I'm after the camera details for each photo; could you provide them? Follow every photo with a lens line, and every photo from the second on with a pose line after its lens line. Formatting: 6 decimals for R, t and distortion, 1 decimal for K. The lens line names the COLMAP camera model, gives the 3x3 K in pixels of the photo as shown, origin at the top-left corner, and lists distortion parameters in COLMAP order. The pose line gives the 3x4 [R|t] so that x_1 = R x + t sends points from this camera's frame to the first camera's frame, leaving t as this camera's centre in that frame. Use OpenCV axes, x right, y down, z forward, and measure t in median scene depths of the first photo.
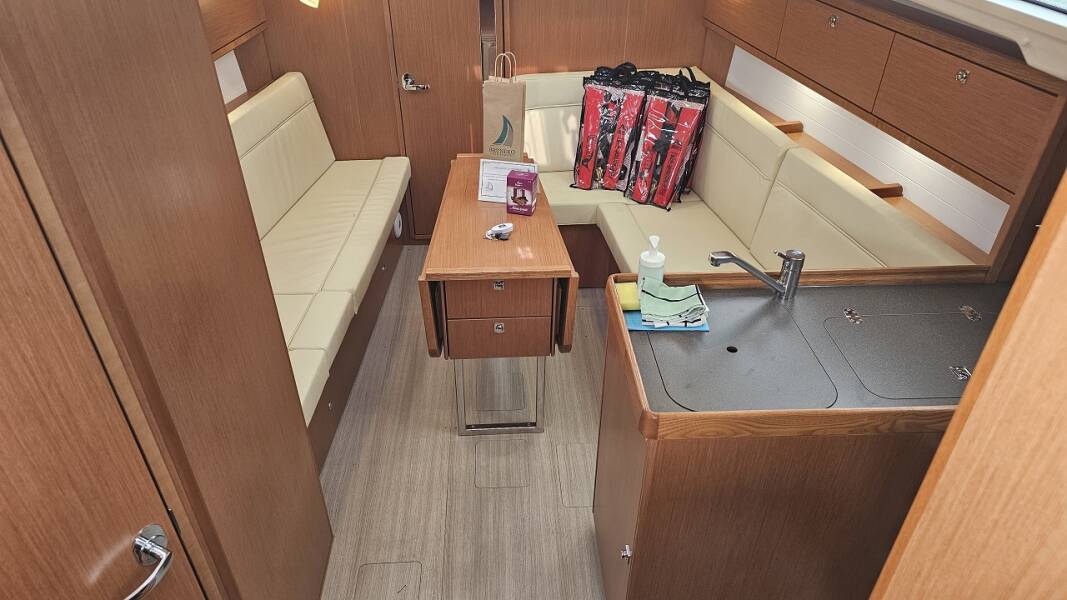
lens RADIAL K [[697.2, 0, 525.0], [0, 697.2, 302.6], [0, 0, 1]] dist [0.090232, -0.002173]
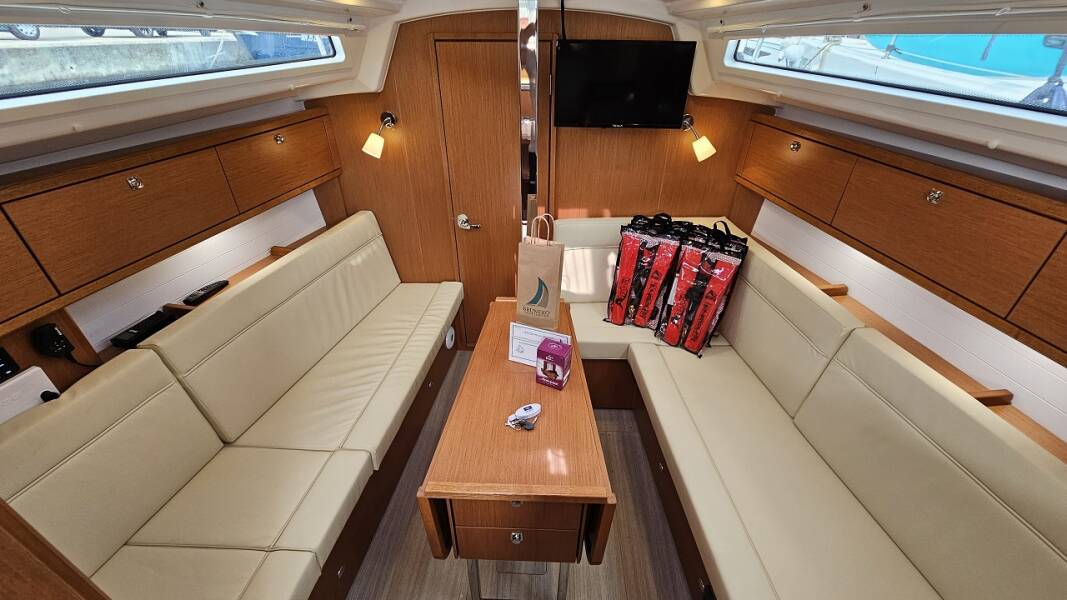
lens RADIAL K [[428.1, 0, 533.5], [0, 428.1, 300.0], [0, 0, 1]] dist [0.028507, 0.000325]
pose [[0.995634, 0.051656, -0.077743, 0.007342], [-0.055307, 0.997429, -0.045565, -0.171688], [0.075190, 0.049666, 0.995932, 0.350491]]
